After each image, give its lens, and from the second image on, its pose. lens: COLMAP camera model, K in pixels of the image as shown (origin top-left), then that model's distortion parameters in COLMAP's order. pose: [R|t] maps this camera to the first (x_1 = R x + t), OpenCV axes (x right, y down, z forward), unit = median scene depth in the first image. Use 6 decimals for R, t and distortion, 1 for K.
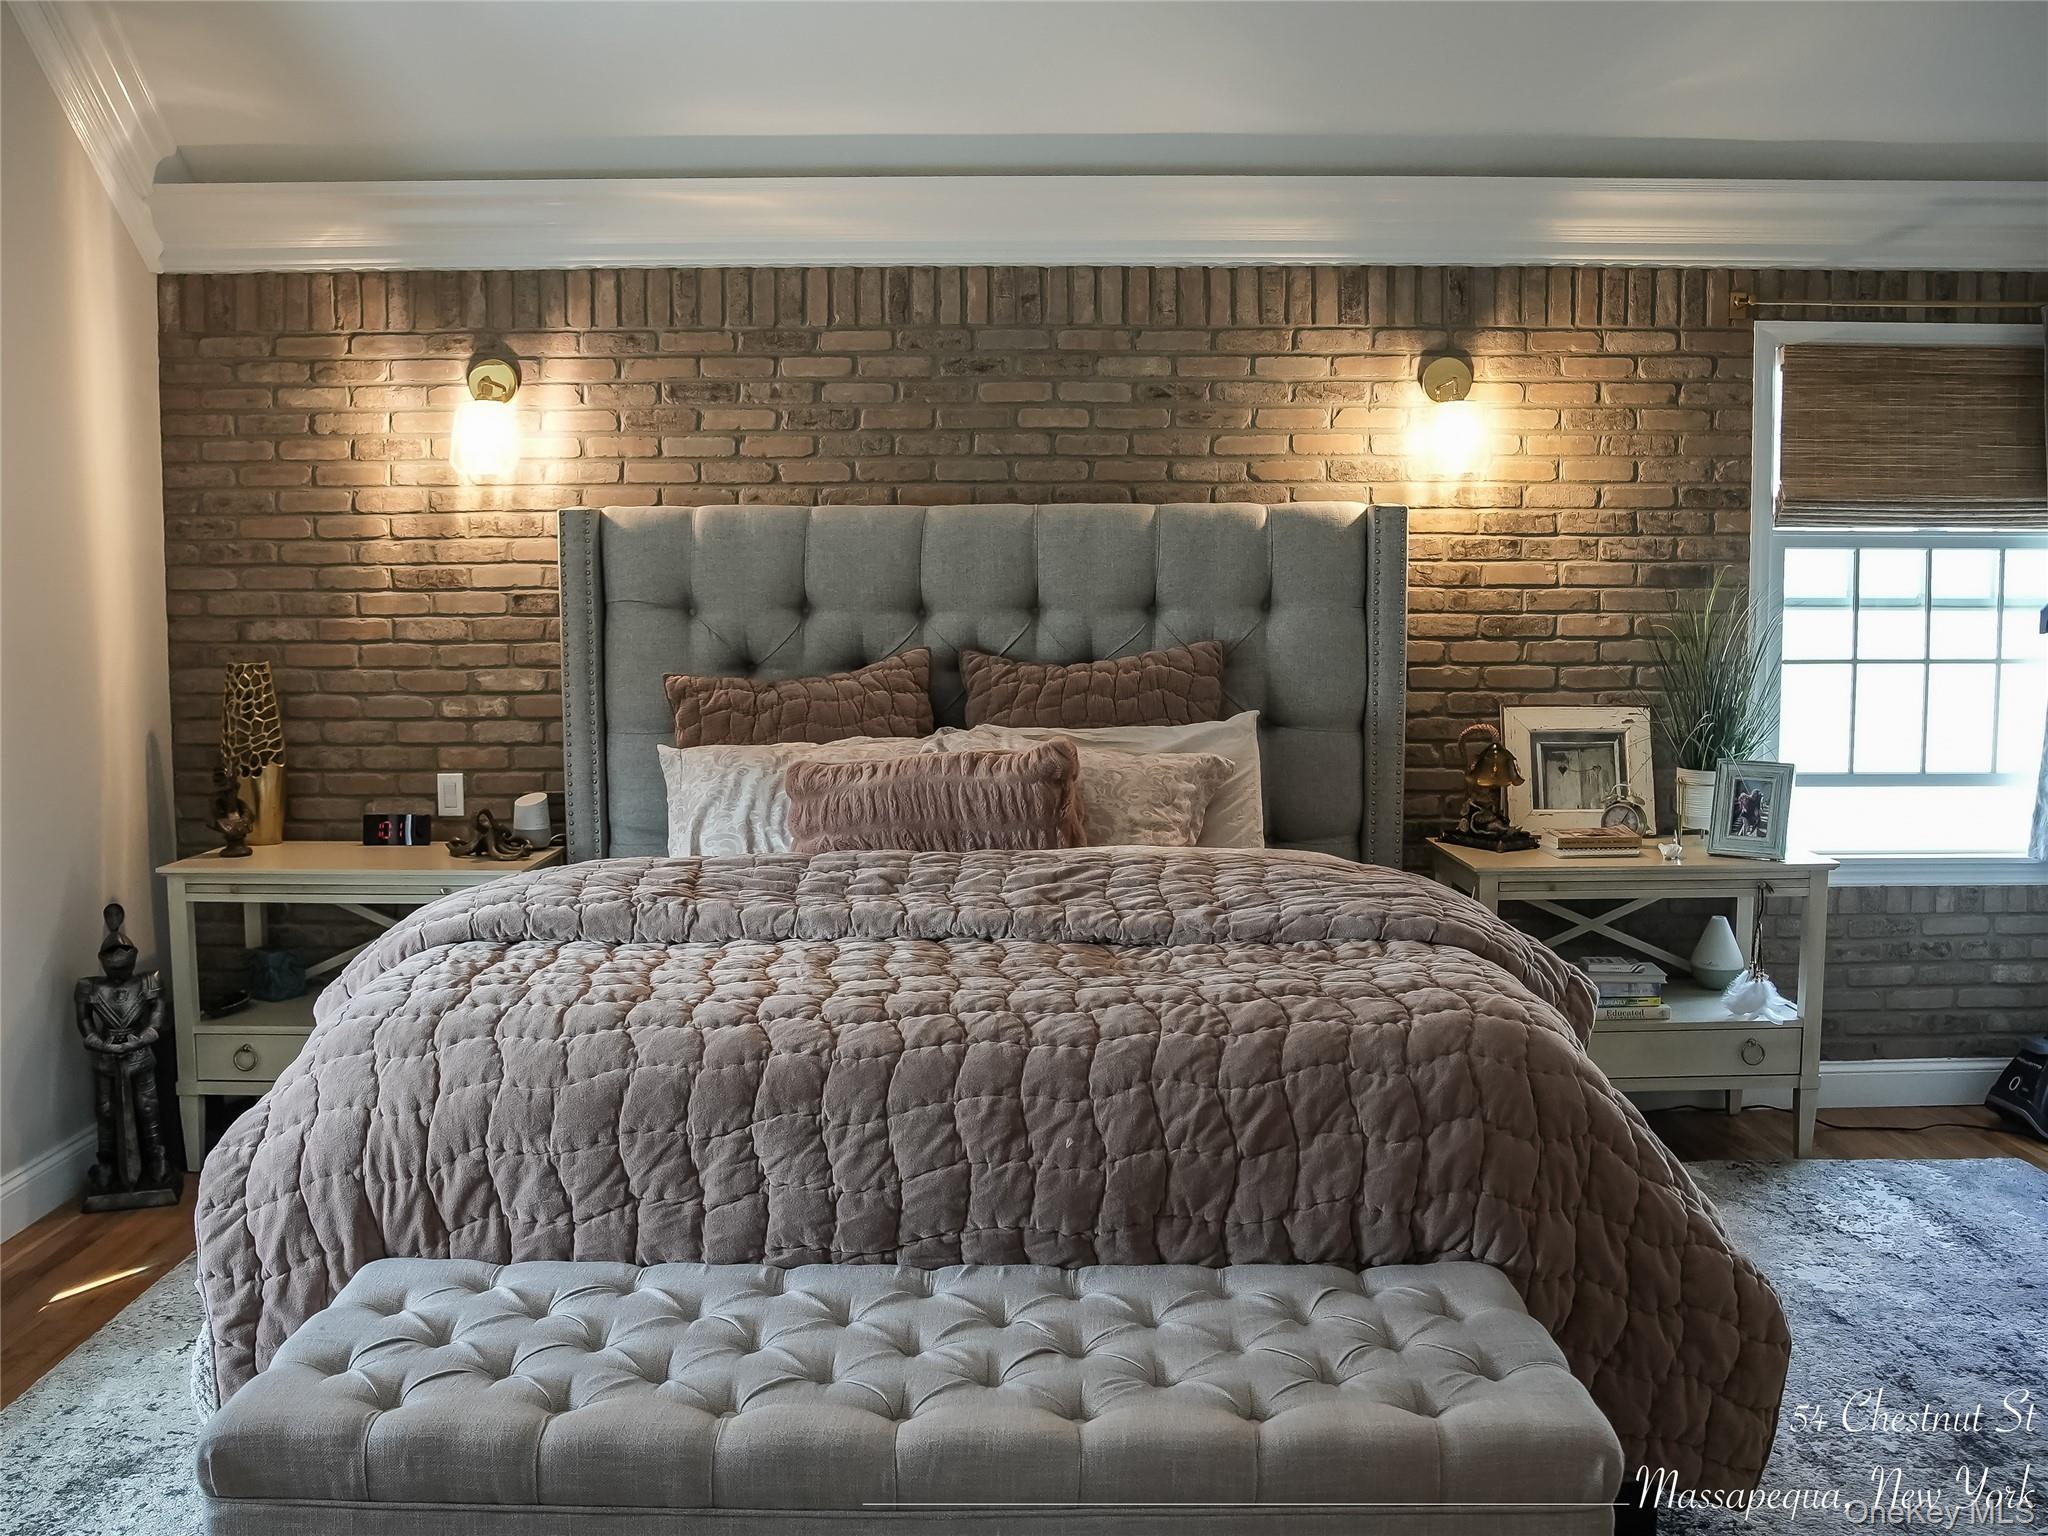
lens RADIAL K [[1877.0, 0, 1017.5], [0, 1877.0, 759.1], [0, 0, 1]] dist [-0.066770, 0.000000]
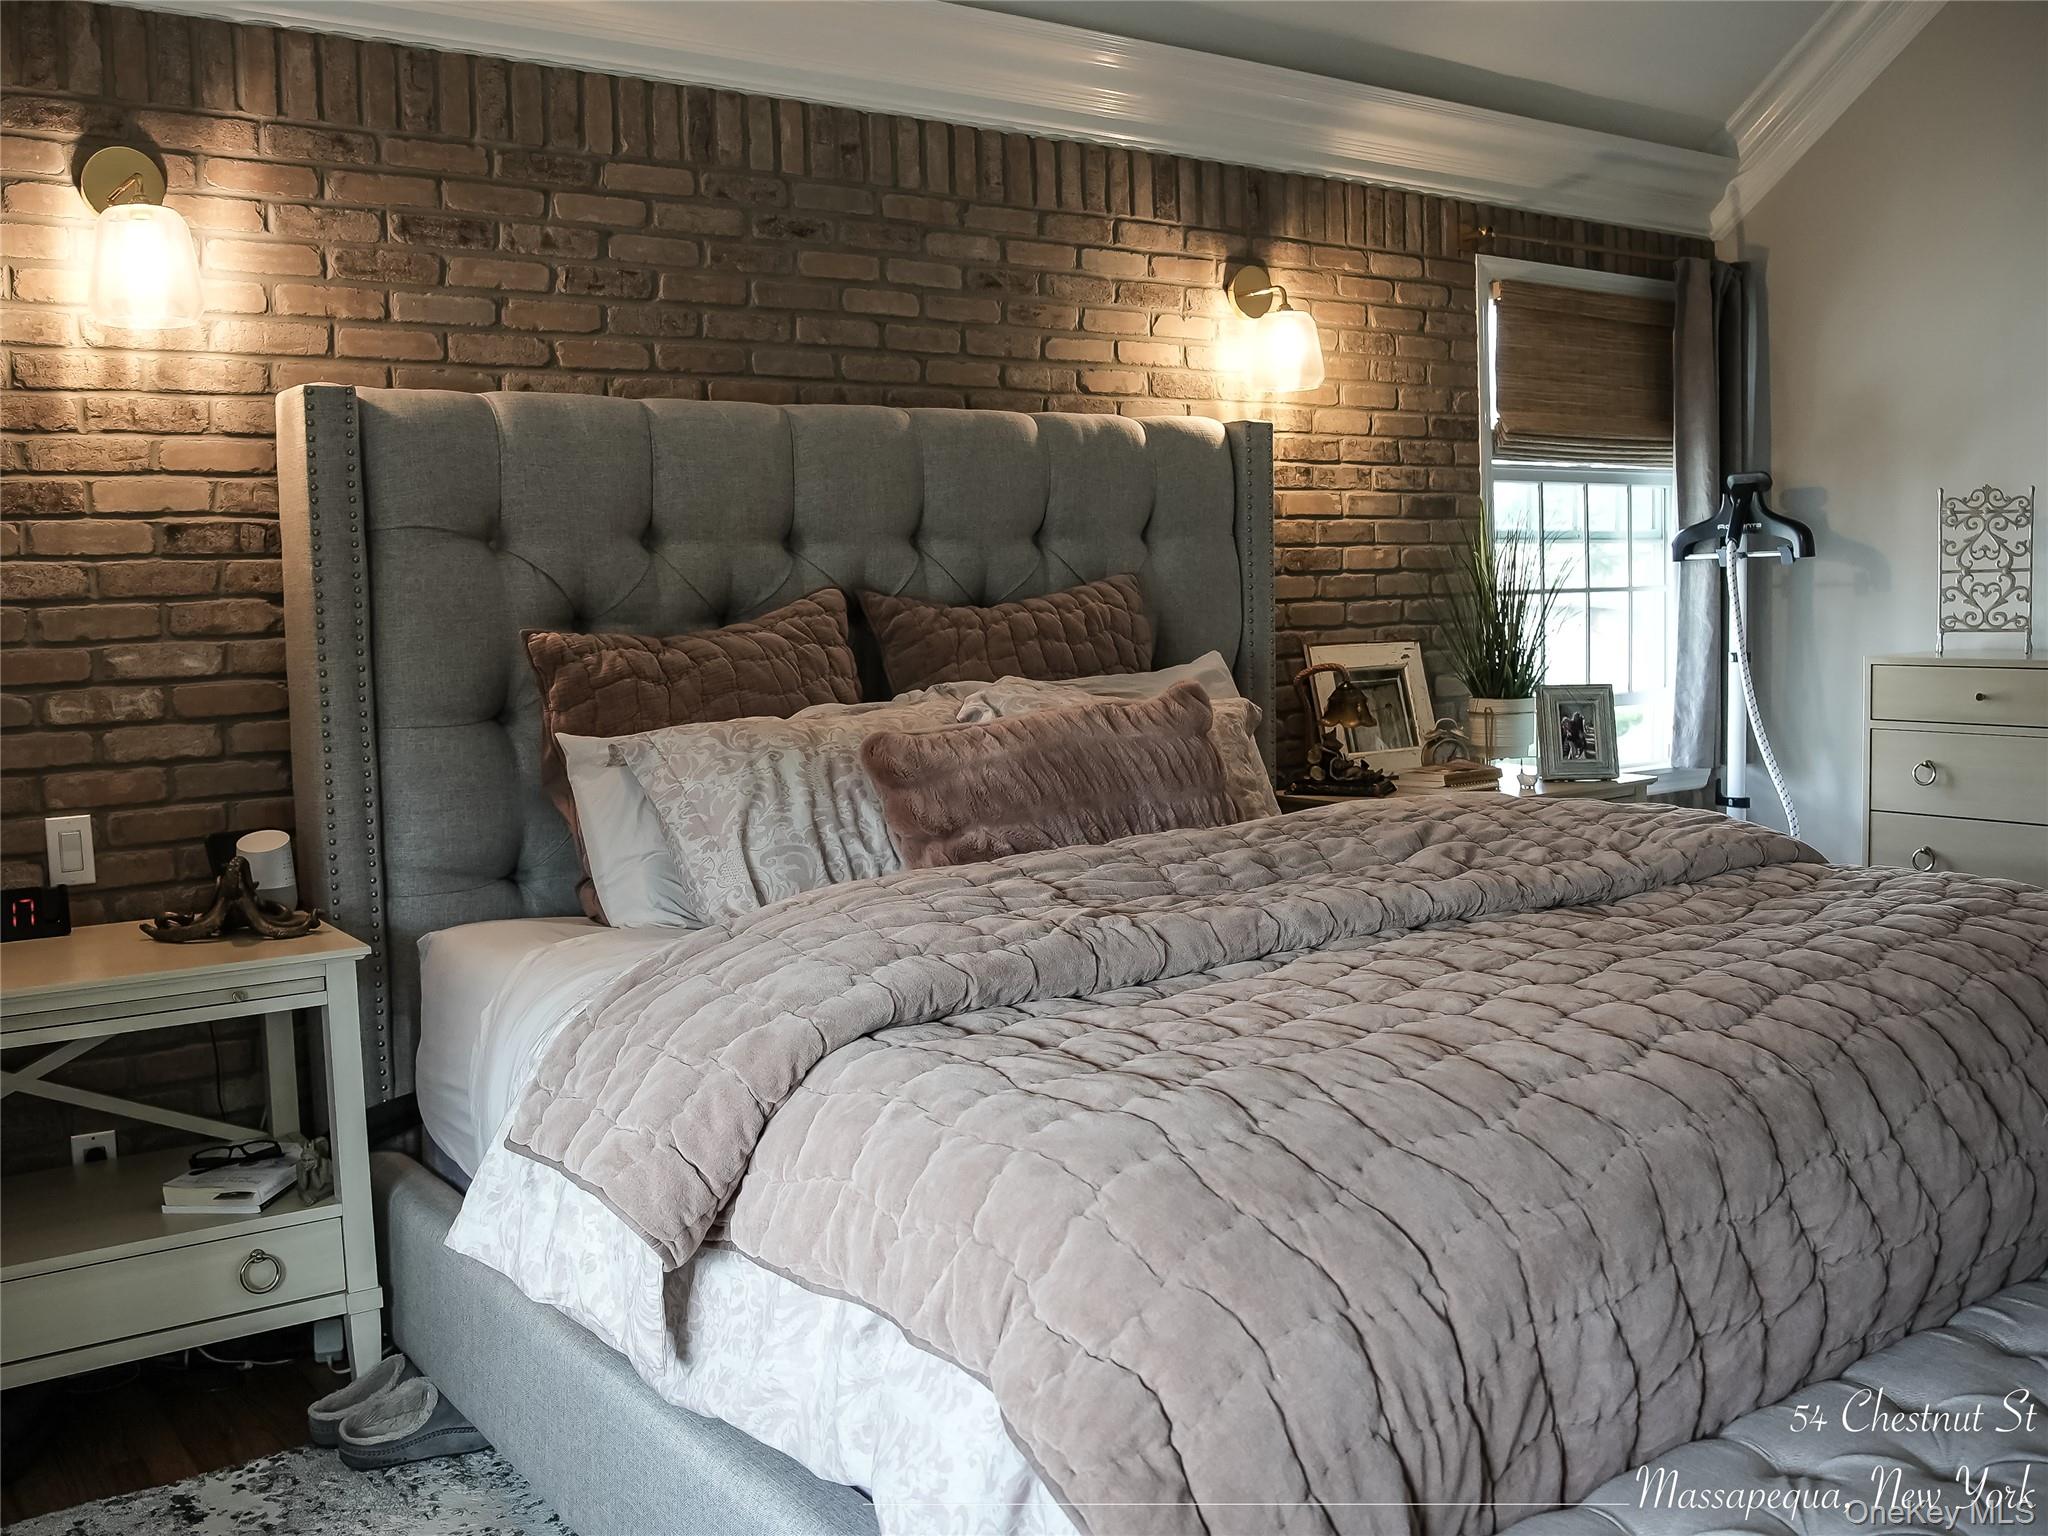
lens RADIAL K [[1877.0, 0, 1021.0], [0, 1877.0, 740.5], [0, 0, 1]] dist [-0.066770, 0.000000]
pose [[0.810150, -0.064082, 0.582709, -0.408595], [0.076834, 0.997040, 0.002824, 0.005312], [-0.581165, 0.042484, 0.812676, 0.331124]]
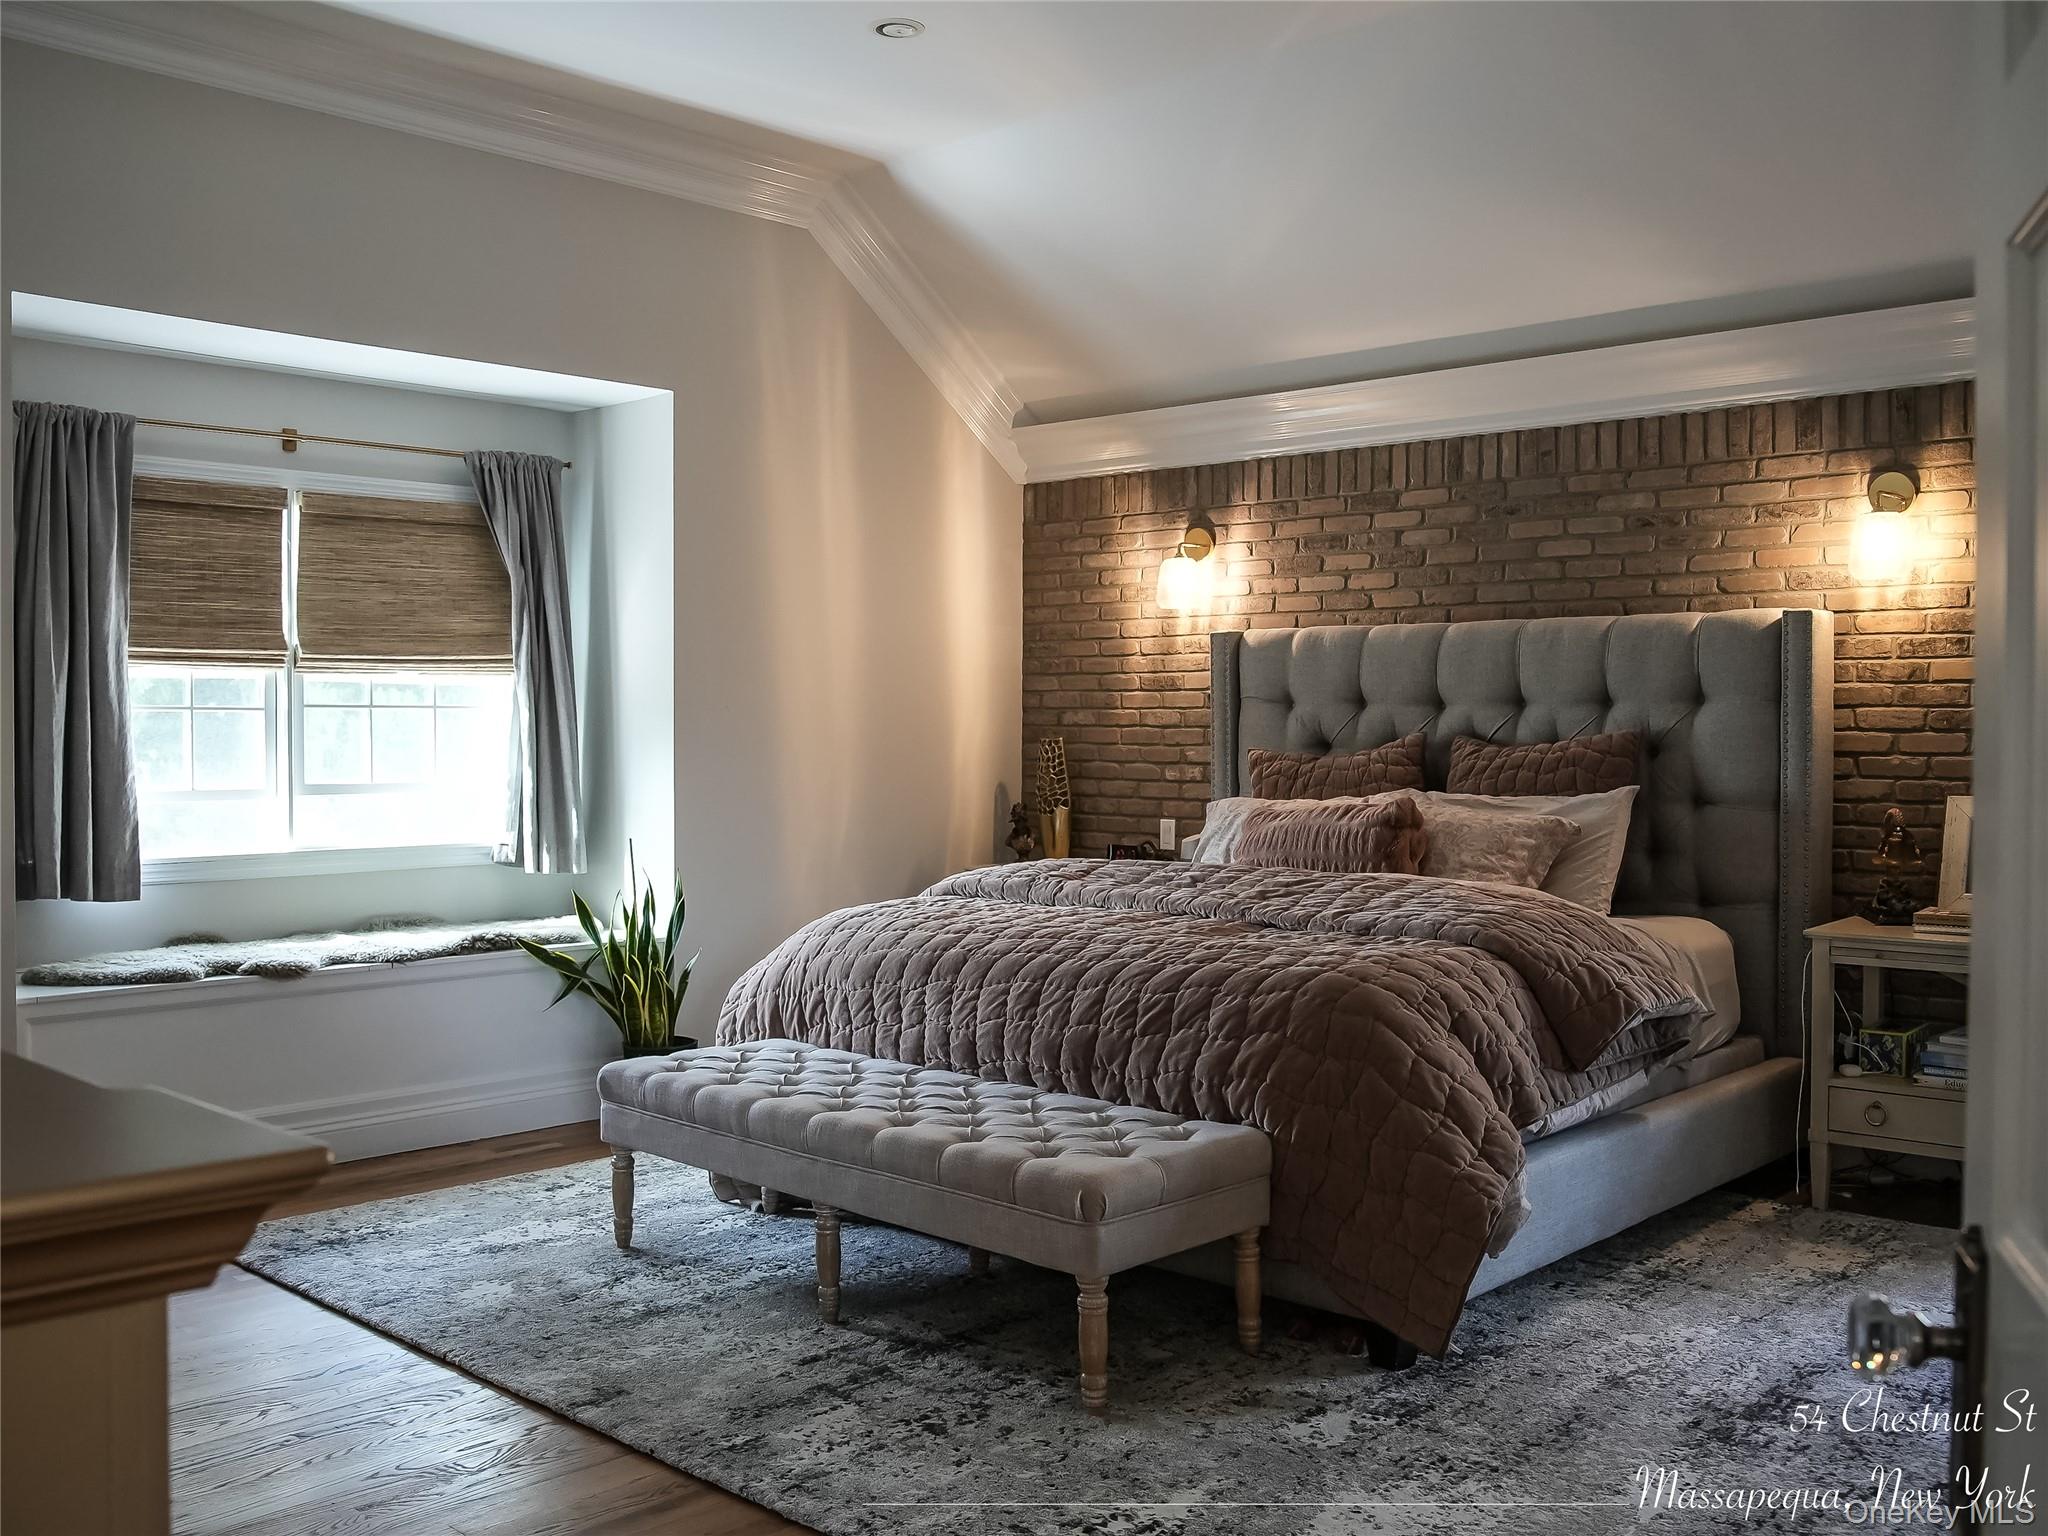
lens RADIAL K [[1877.0, 0, 1025.5], [0, 1877.0, 747.9], [0, 0, 1]] dist [-0.066770, 0.000000]
pose [[0.728915, 0.014517, -0.684450, 0.601514], [-0.065184, 0.996705, -0.048279, 0.029854], [0.681494, 0.079807, 0.727459, -0.116389]]
